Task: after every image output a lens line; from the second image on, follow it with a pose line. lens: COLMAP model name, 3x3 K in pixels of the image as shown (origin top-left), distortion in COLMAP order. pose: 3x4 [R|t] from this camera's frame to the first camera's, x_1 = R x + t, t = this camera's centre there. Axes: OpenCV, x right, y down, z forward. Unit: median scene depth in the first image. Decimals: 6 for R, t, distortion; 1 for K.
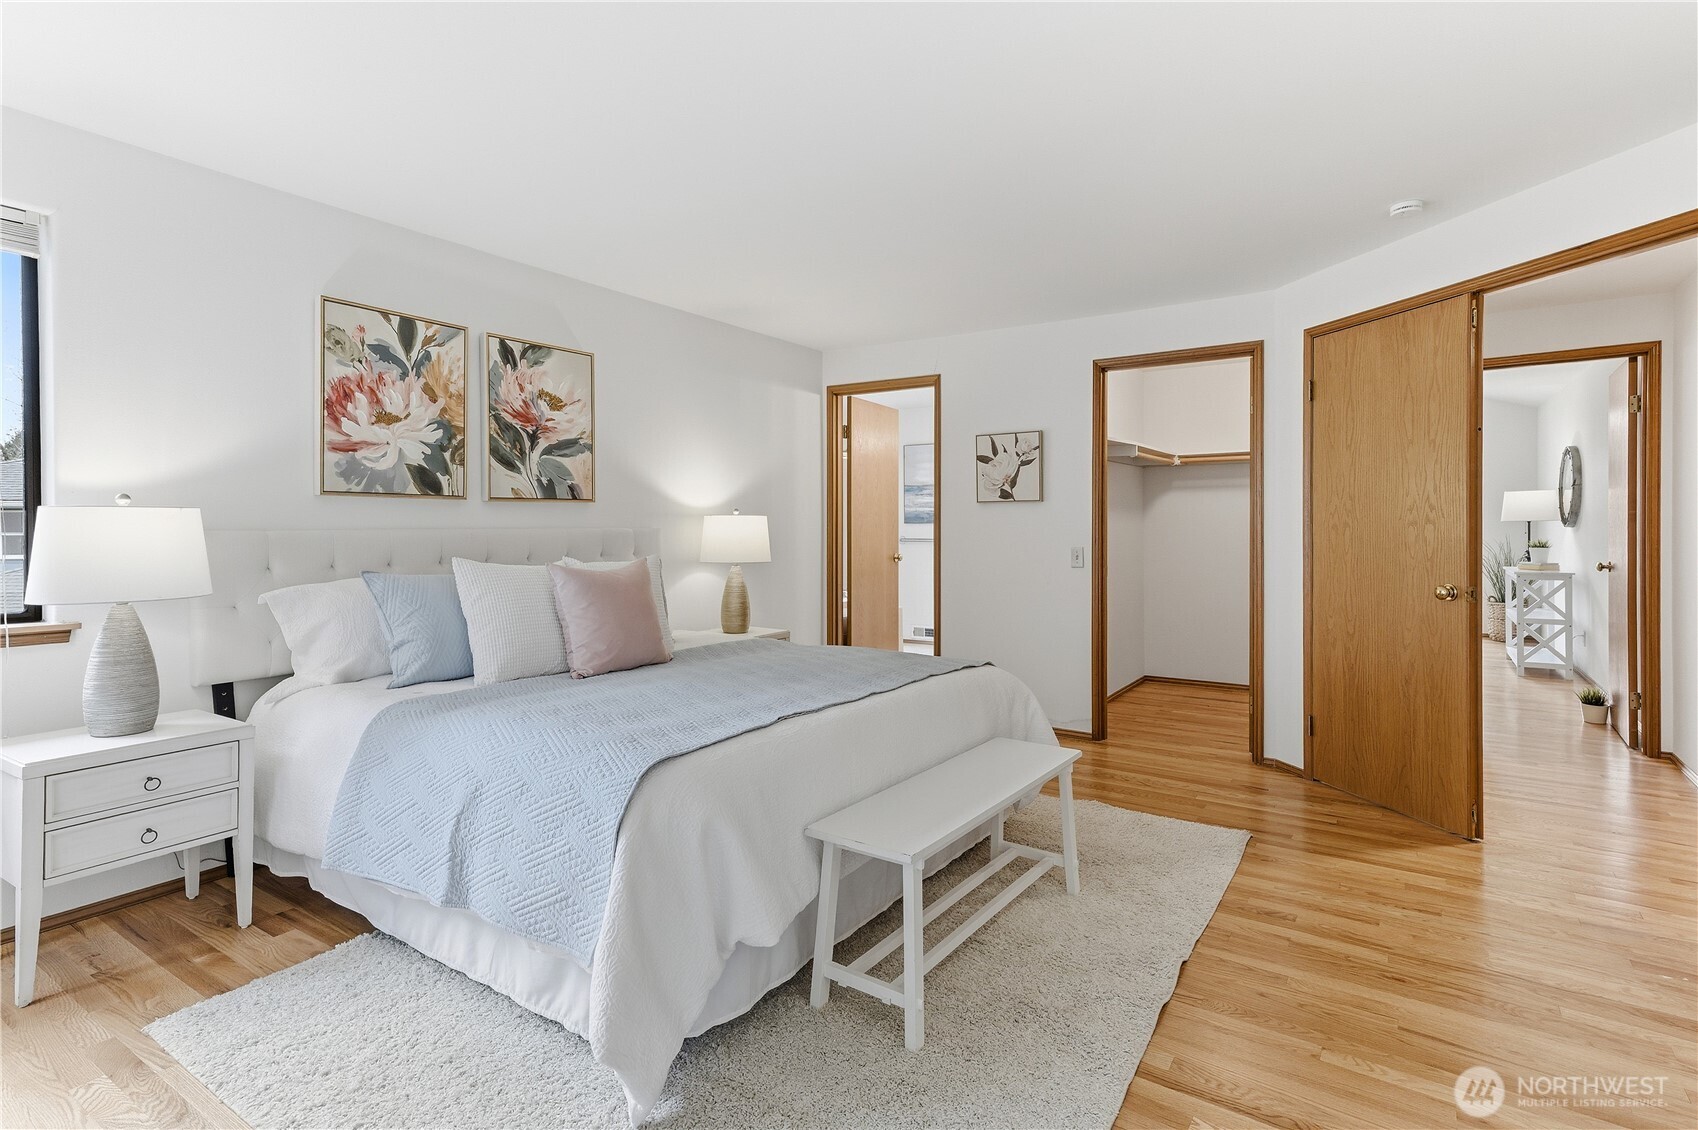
lens RADIAL K [[829.4, 0, 872.3], [0, 829.4, 526.3], [0, 0, 1]] dist [0.019599, 0.000902]
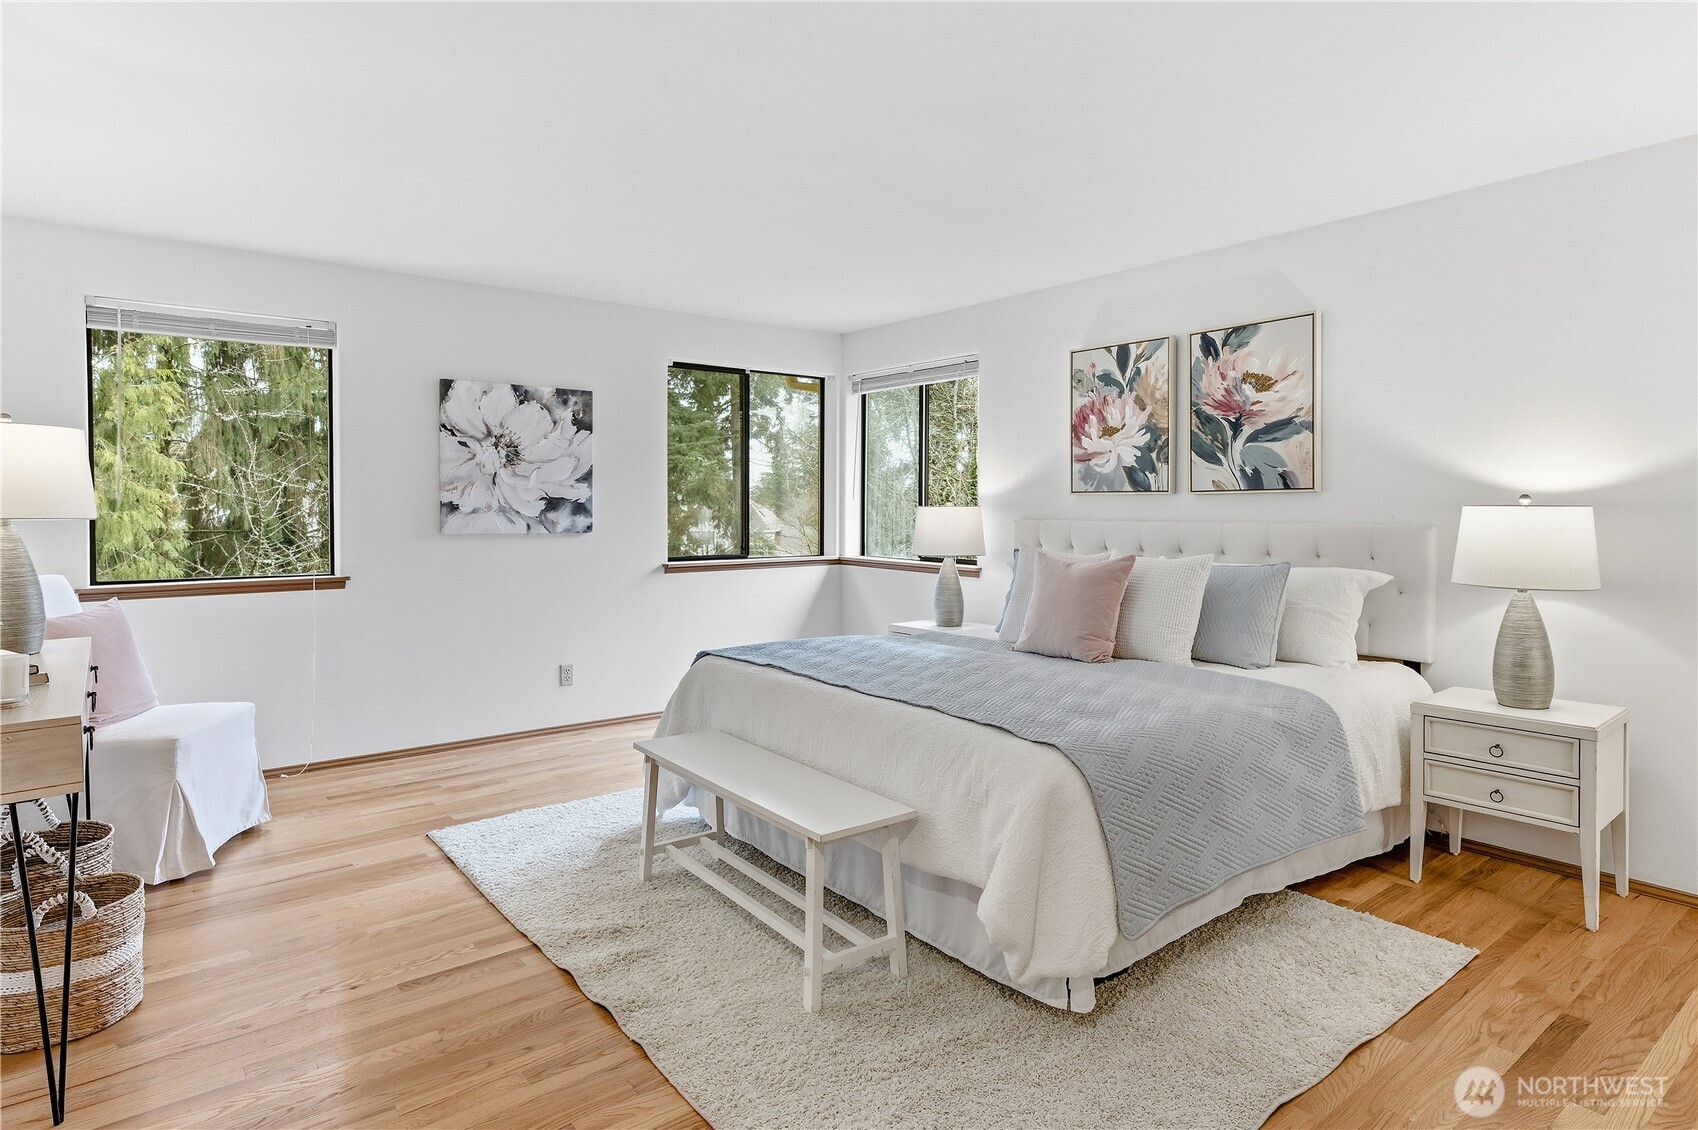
lens RADIAL K [[931.9, 0, 857.2], [0, 931.9, 508.7], [0, 0, 1]] dist [0.003556, 0.000163]
pose [[-0.316891, 0.001044, -0.948461, 0.765814], [-0.003584, 0.999991, 0.002298, -0.013885], [0.948455, 0.004127, -0.316885, 0.969568]]
